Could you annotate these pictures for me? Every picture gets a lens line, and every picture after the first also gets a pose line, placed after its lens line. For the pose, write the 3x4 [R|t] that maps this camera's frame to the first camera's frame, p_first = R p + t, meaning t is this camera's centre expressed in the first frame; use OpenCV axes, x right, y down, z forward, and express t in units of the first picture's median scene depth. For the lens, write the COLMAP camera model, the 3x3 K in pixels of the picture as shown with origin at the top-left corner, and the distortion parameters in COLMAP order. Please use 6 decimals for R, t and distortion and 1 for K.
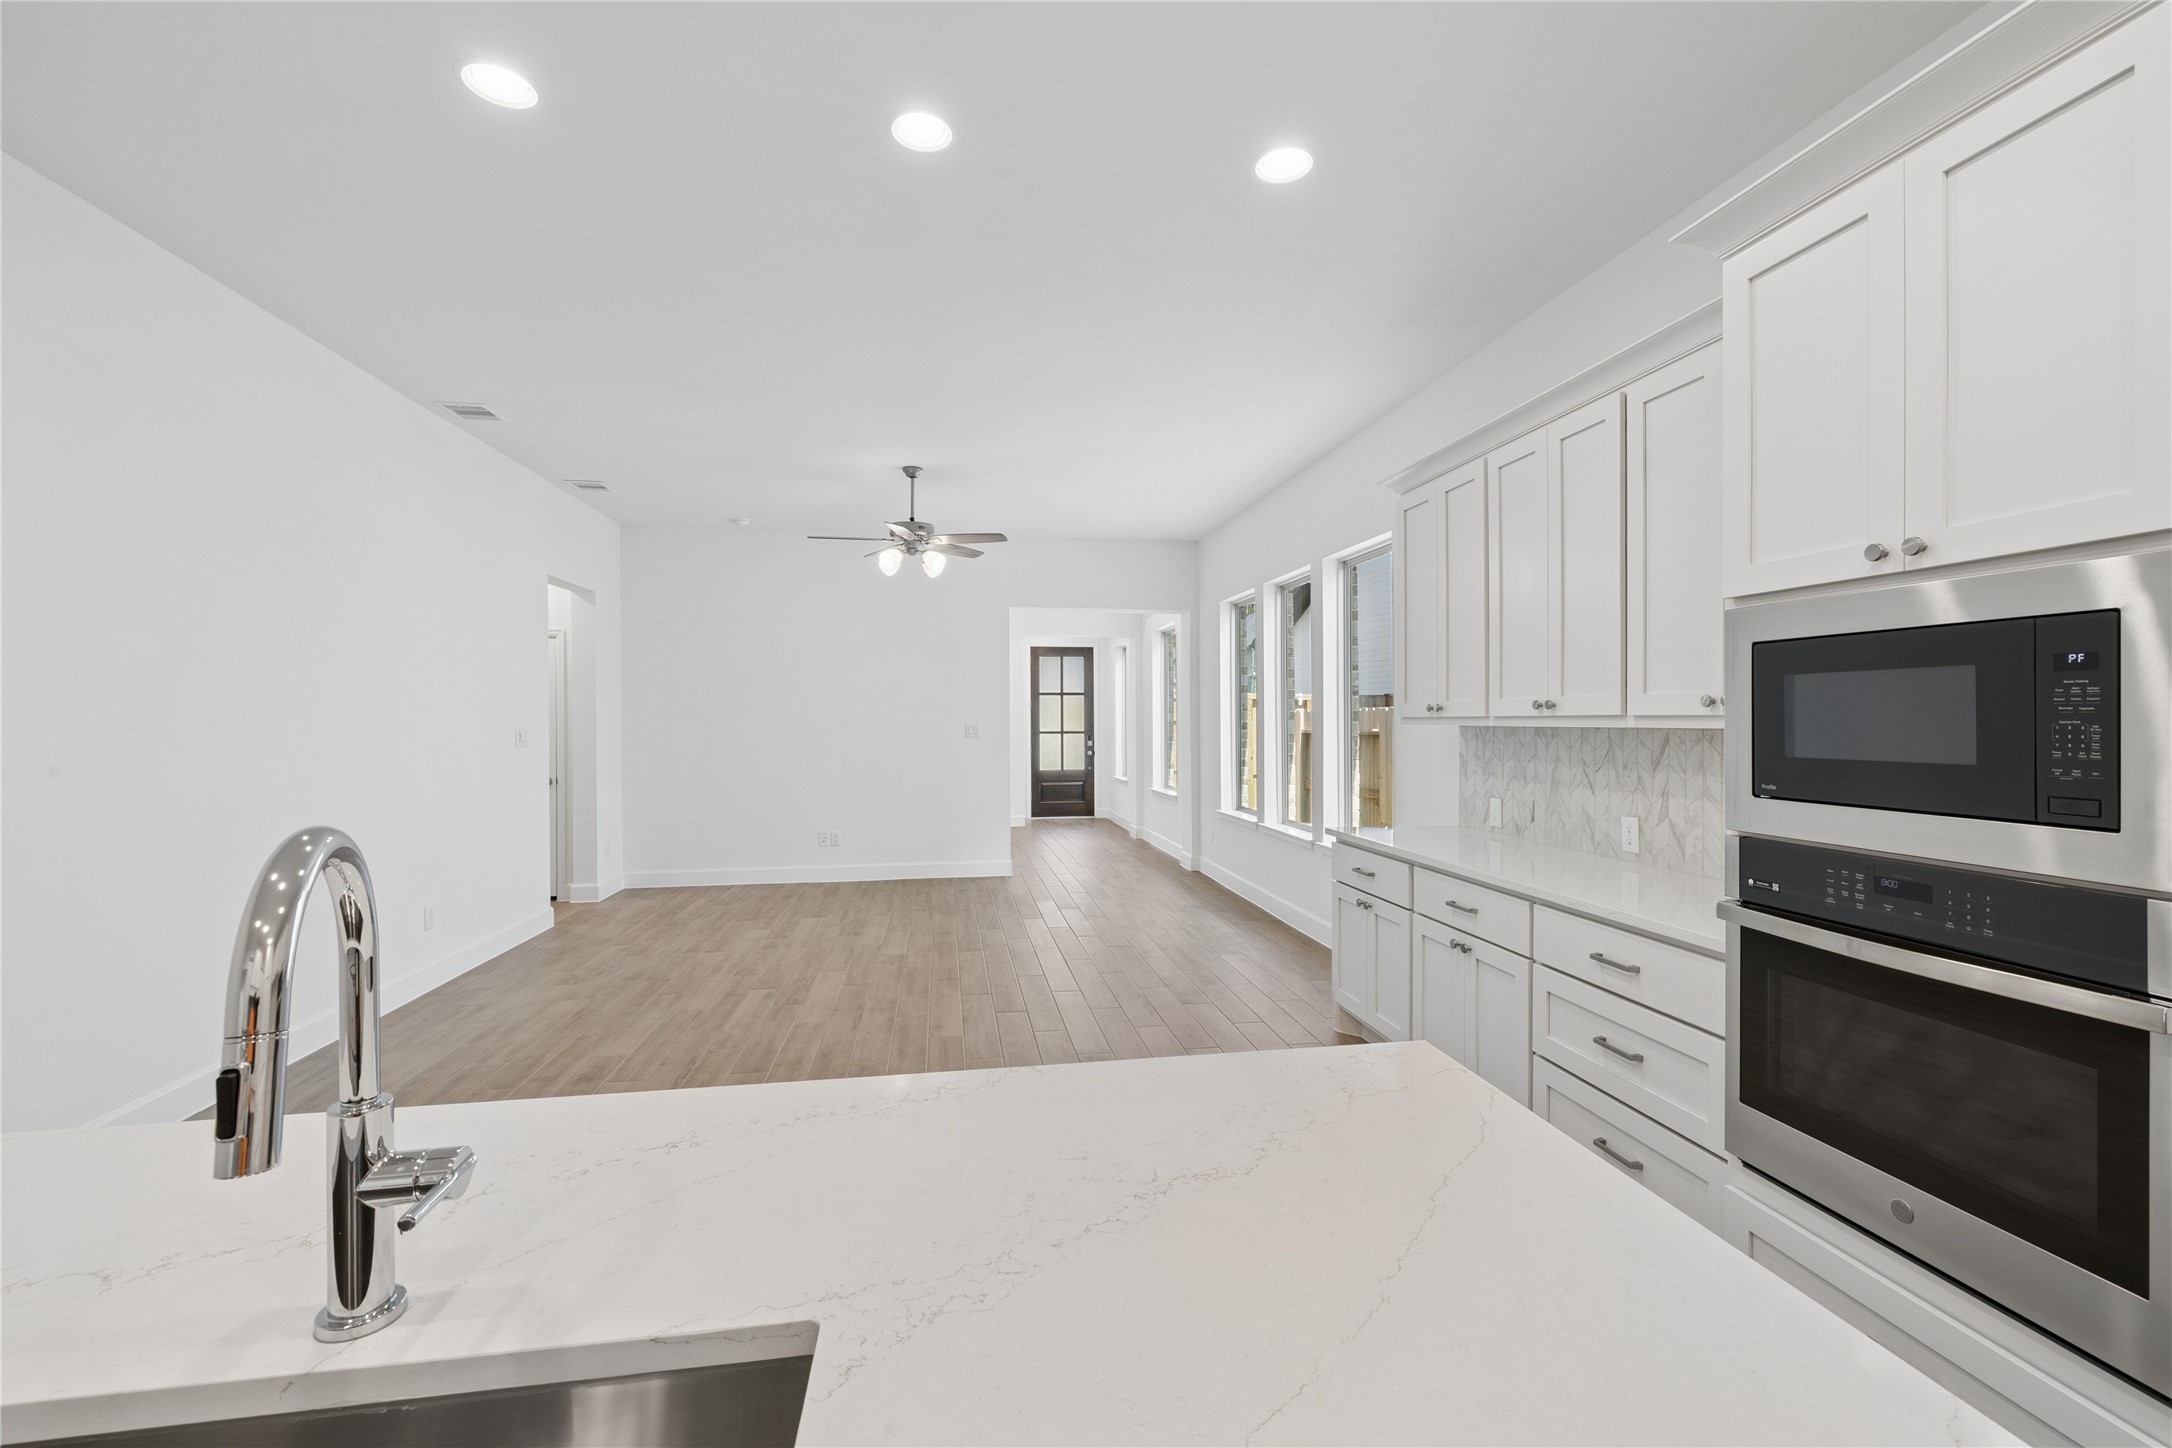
lens RADIAL K [[917.2, 0, 1093.9], [0, 917.2, 716.0], [0, 0, 1]] dist [0.002174, 0.000258]
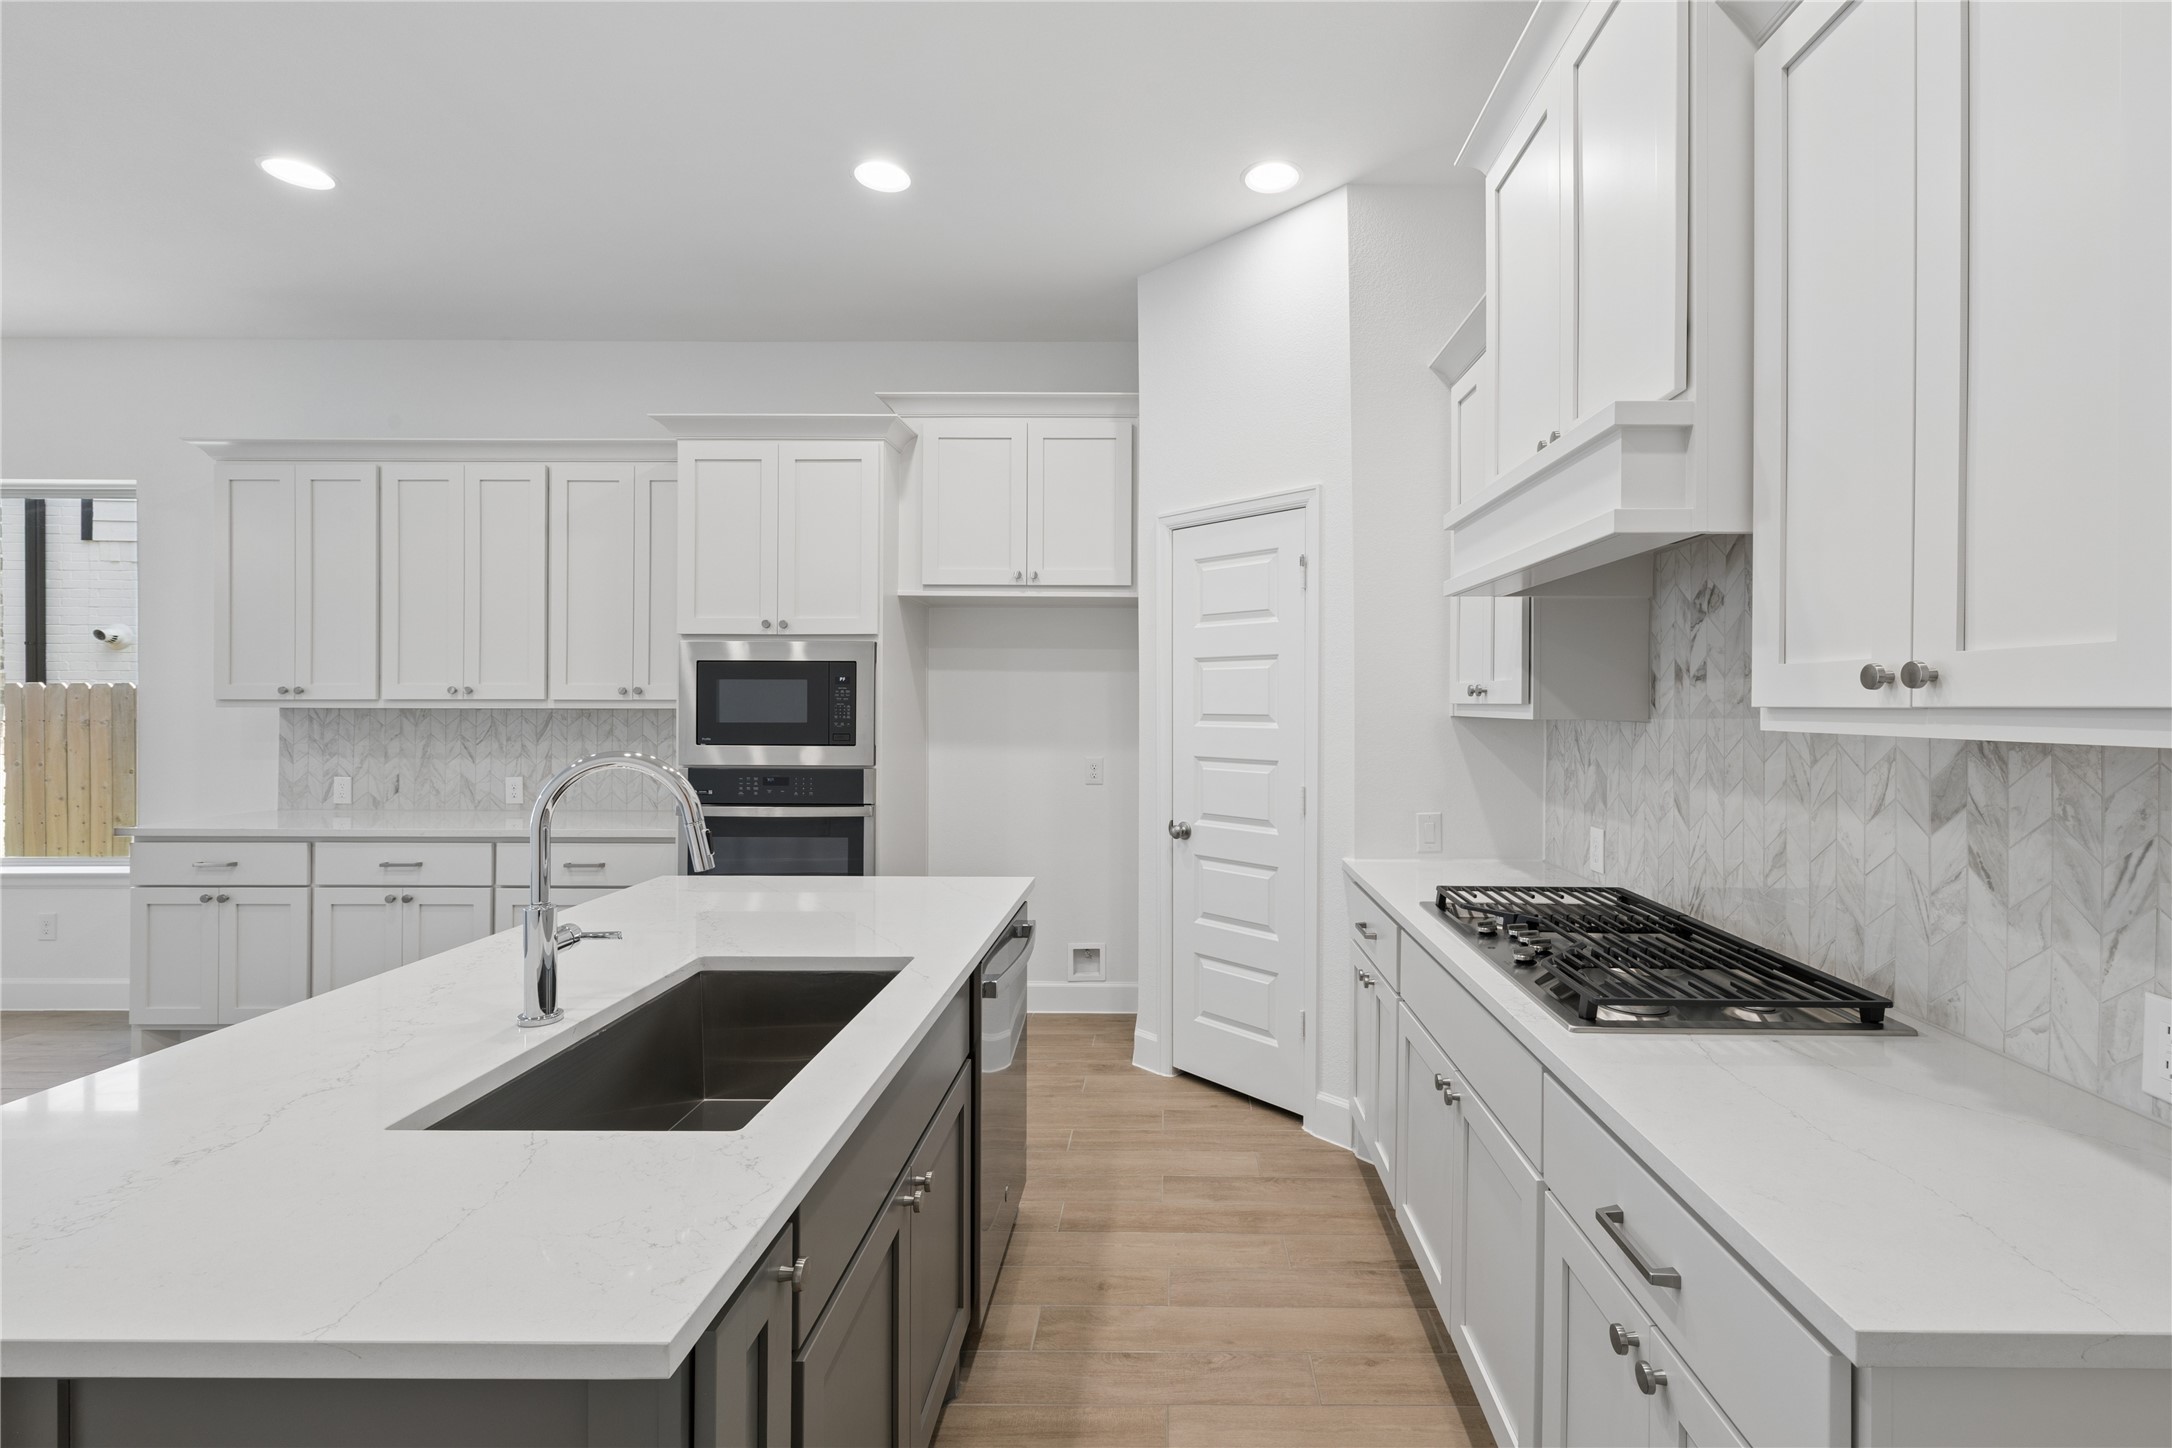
lens RADIAL K [[948.9, 0, 1167.1], [0, 948.9, 704.6], [0, 0, 1]] dist [0.000460, 0.000287]
pose [[0.163034, -0.000782, 0.986620, -0.518850], [-0.005783, 0.999982, 0.001748, -0.000608], [-0.986604, -0.005991, 0.163026, -0.119925]]
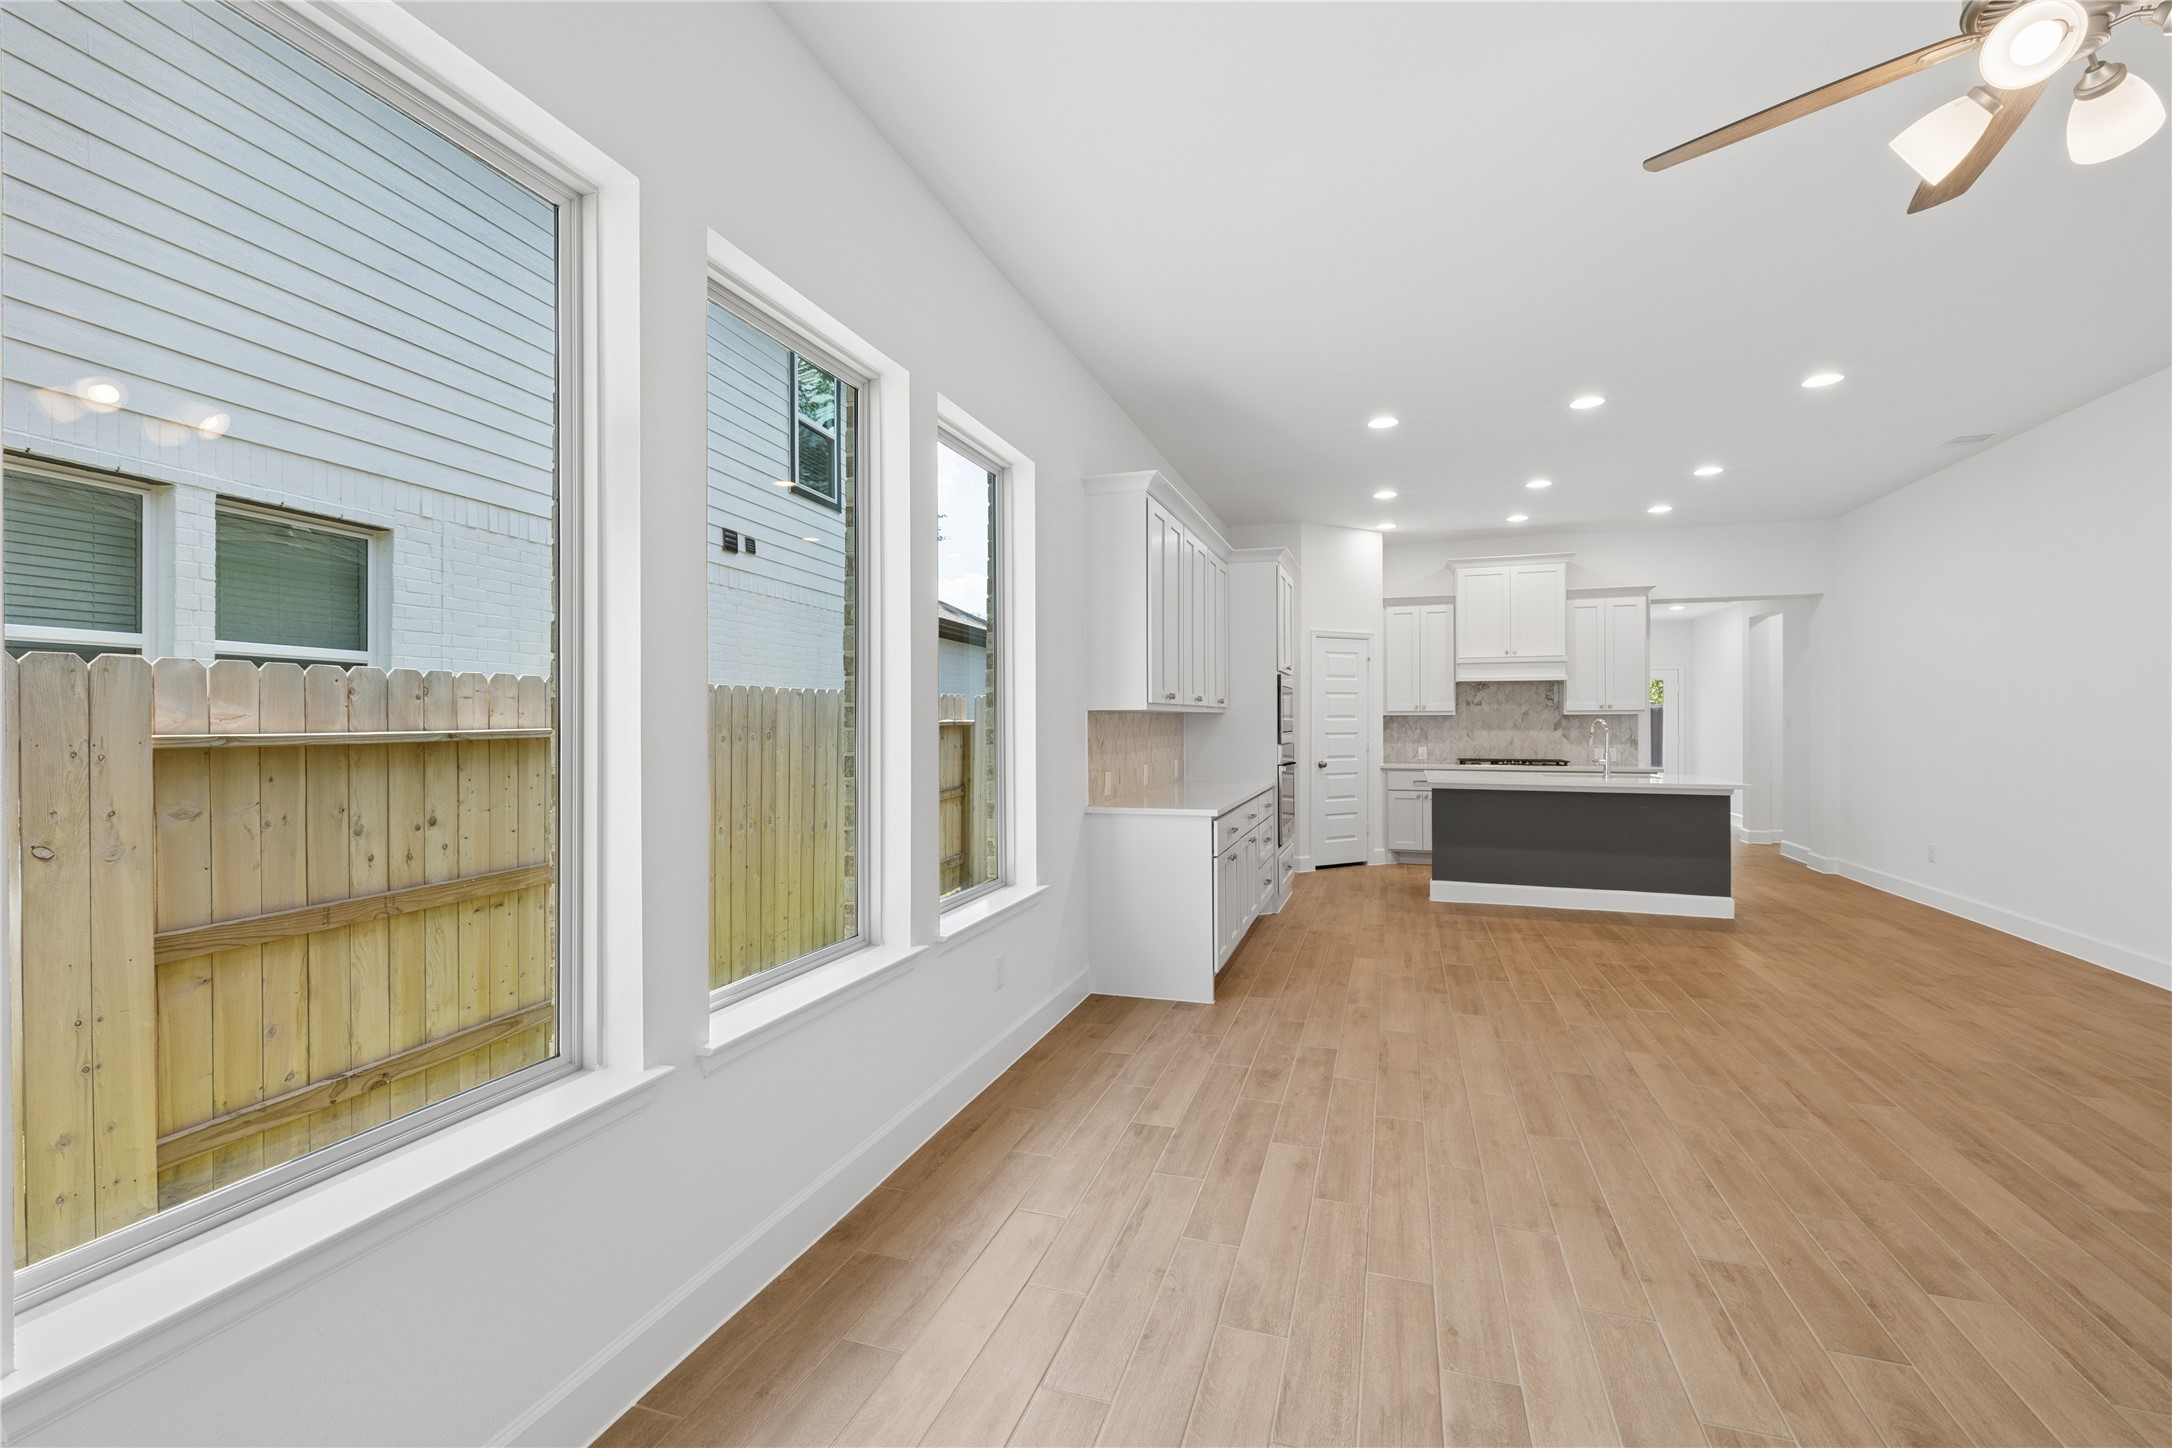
lens RADIAL K [[924.9, 0, 1087.4], [0, 924.9, 719.6], [0, 0, 1]] dist [0.000094, 0.000065]
pose [[-0.884219, 0.004270, 0.467052, -0.112883], [0.002328, 0.999986, -0.004735, 0.030157], [-0.467066, -0.003100, -0.884217, 2.233556]]
